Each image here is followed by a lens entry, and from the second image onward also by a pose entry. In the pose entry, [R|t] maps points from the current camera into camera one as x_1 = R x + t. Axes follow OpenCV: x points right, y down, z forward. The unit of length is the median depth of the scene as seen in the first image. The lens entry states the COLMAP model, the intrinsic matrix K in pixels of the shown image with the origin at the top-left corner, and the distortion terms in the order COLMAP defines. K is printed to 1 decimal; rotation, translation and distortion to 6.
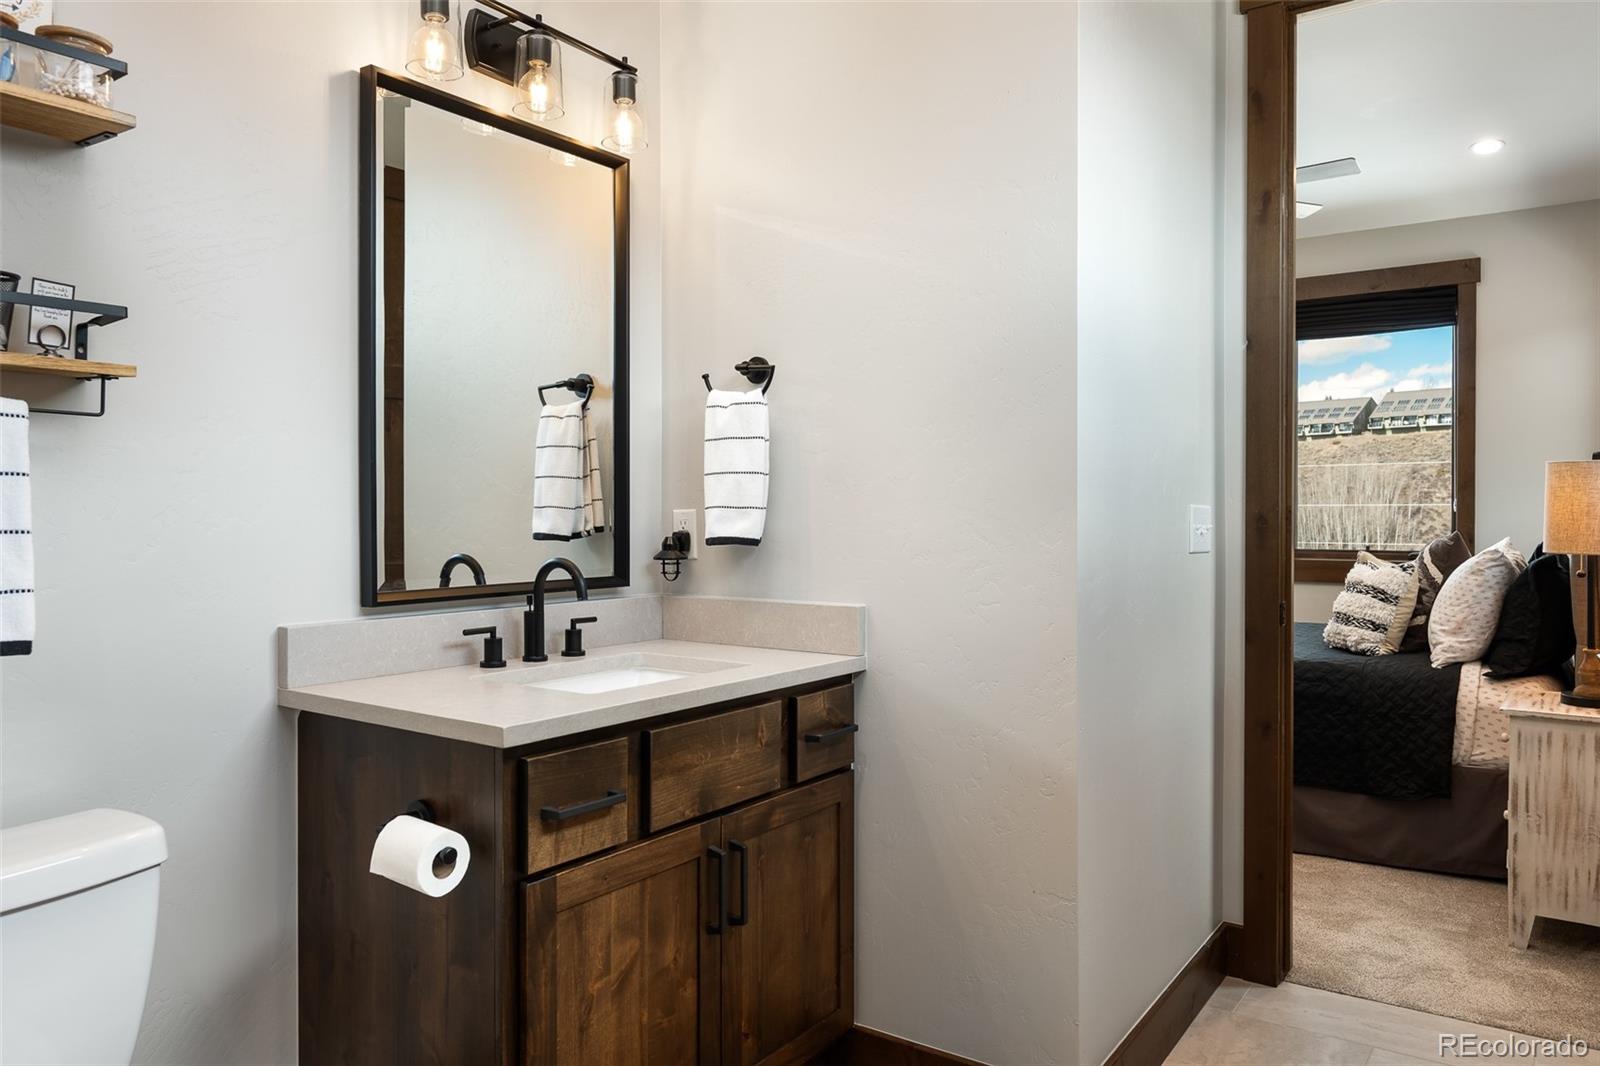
lens RADIAL K [[1086.0, 0, 836.6], [0, 1086.0, 517.9], [0, 0, 1]] dist [-0.003391, -0.001801]
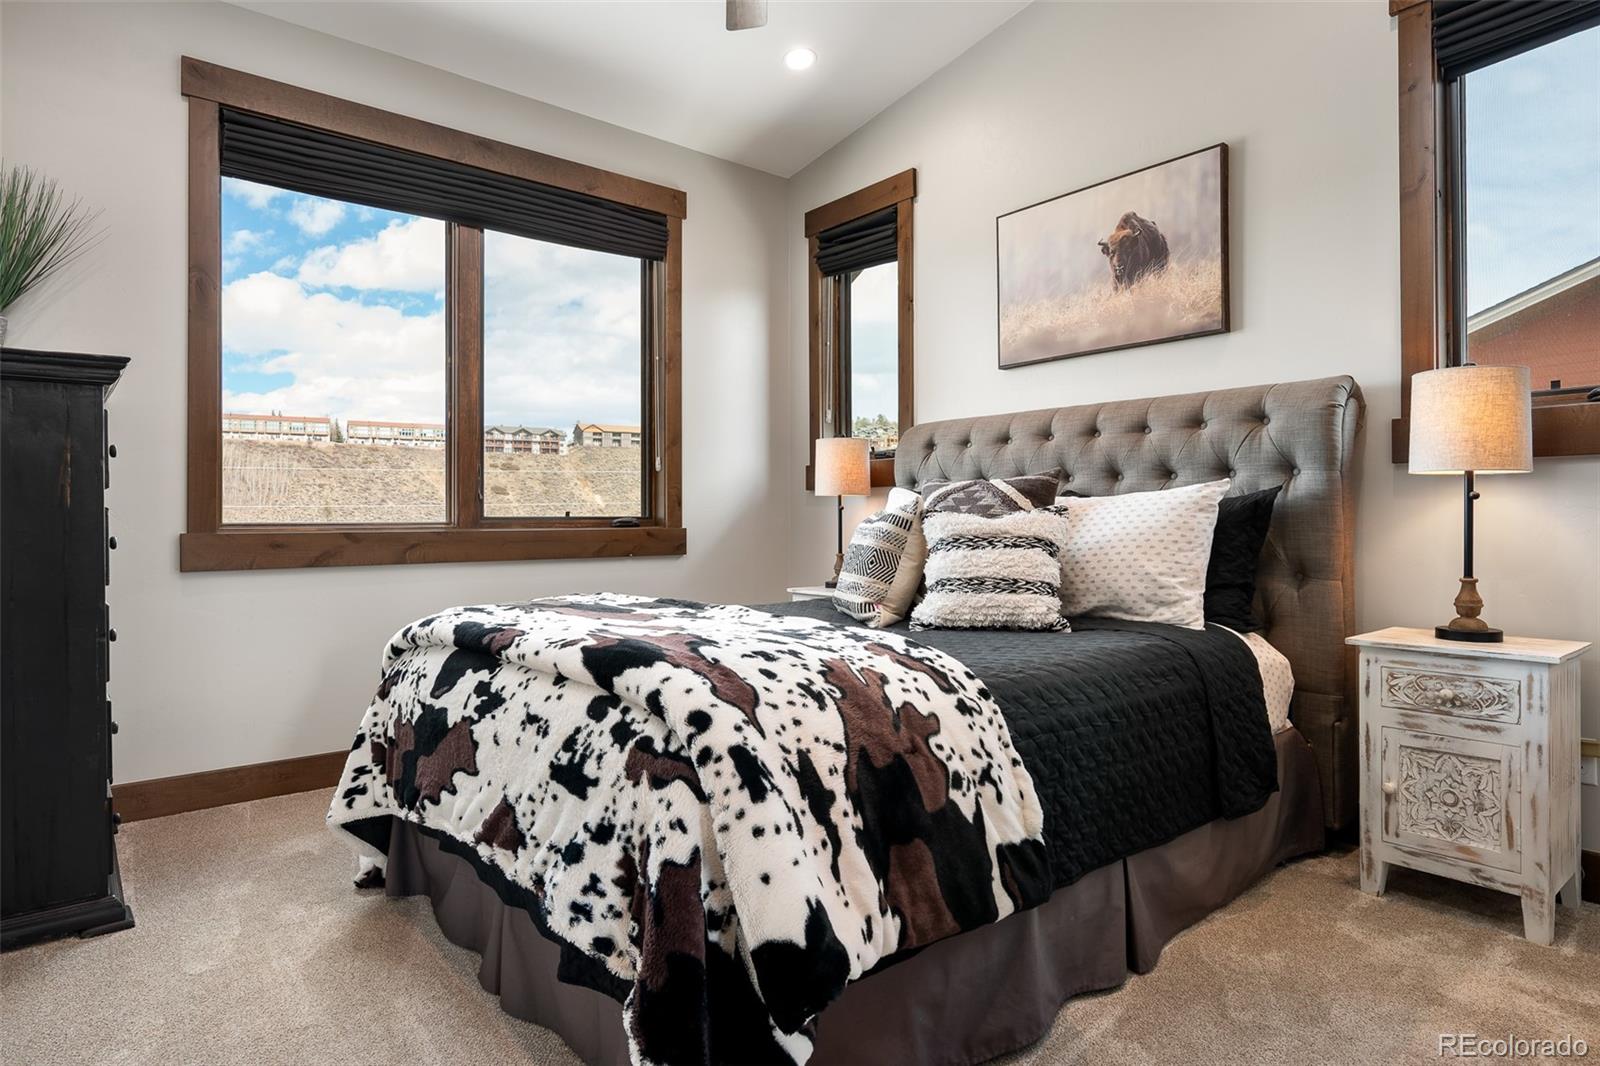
lens RADIAL K [[887.2, 0, 810.6], [0, 887.2, 512.4], [0, 0, 1]] dist [-0.006045, -0.000266]
pose [[0.277682, 0.006408, 0.960652, -0.140928], [0.008533, 0.999922, -0.009136, 0.056216], [-0.960635, 0.010734, 0.277606, 1.090166]]
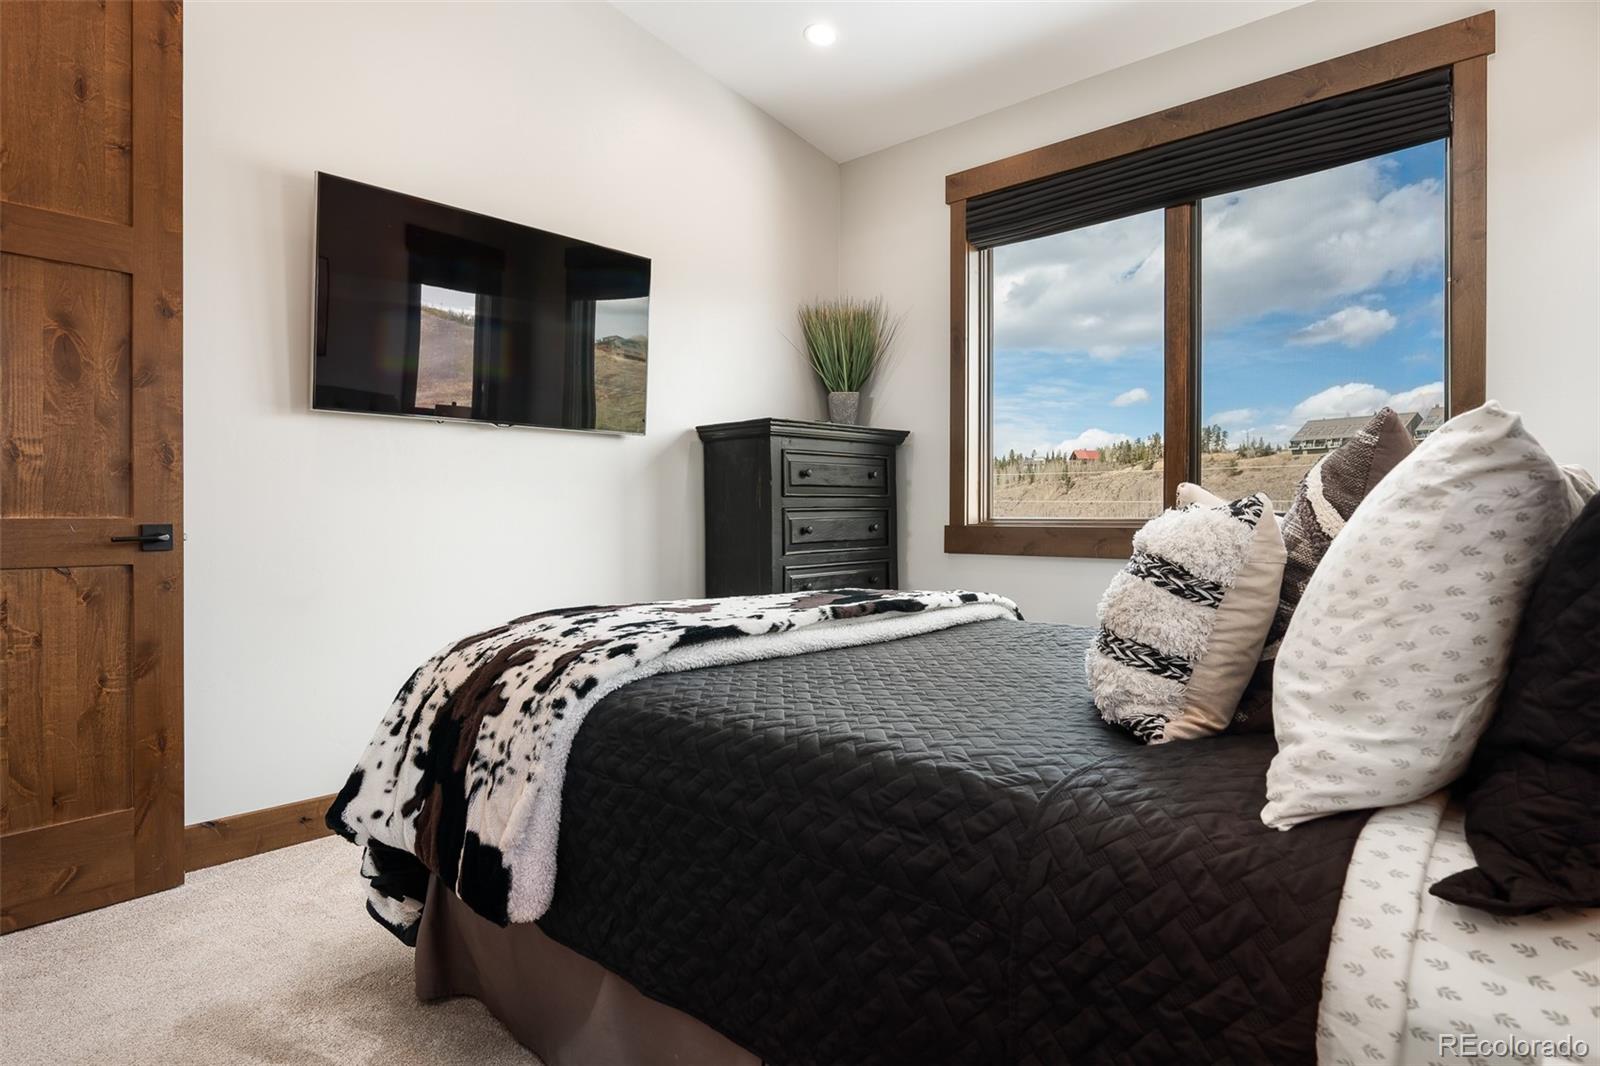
lens RADIAL K [[887.2, 0, 810.6], [0, 887.2, 512.4], [0, 0, 1]] dist [-0.006045, -0.000266]
pose [[0.989608, -0.000616, -0.143789, 0.462727], [-0.000255, 0.999982, -0.006043, 0.054552], [0.143791, 0.006017, 0.989590, 0.742672]]
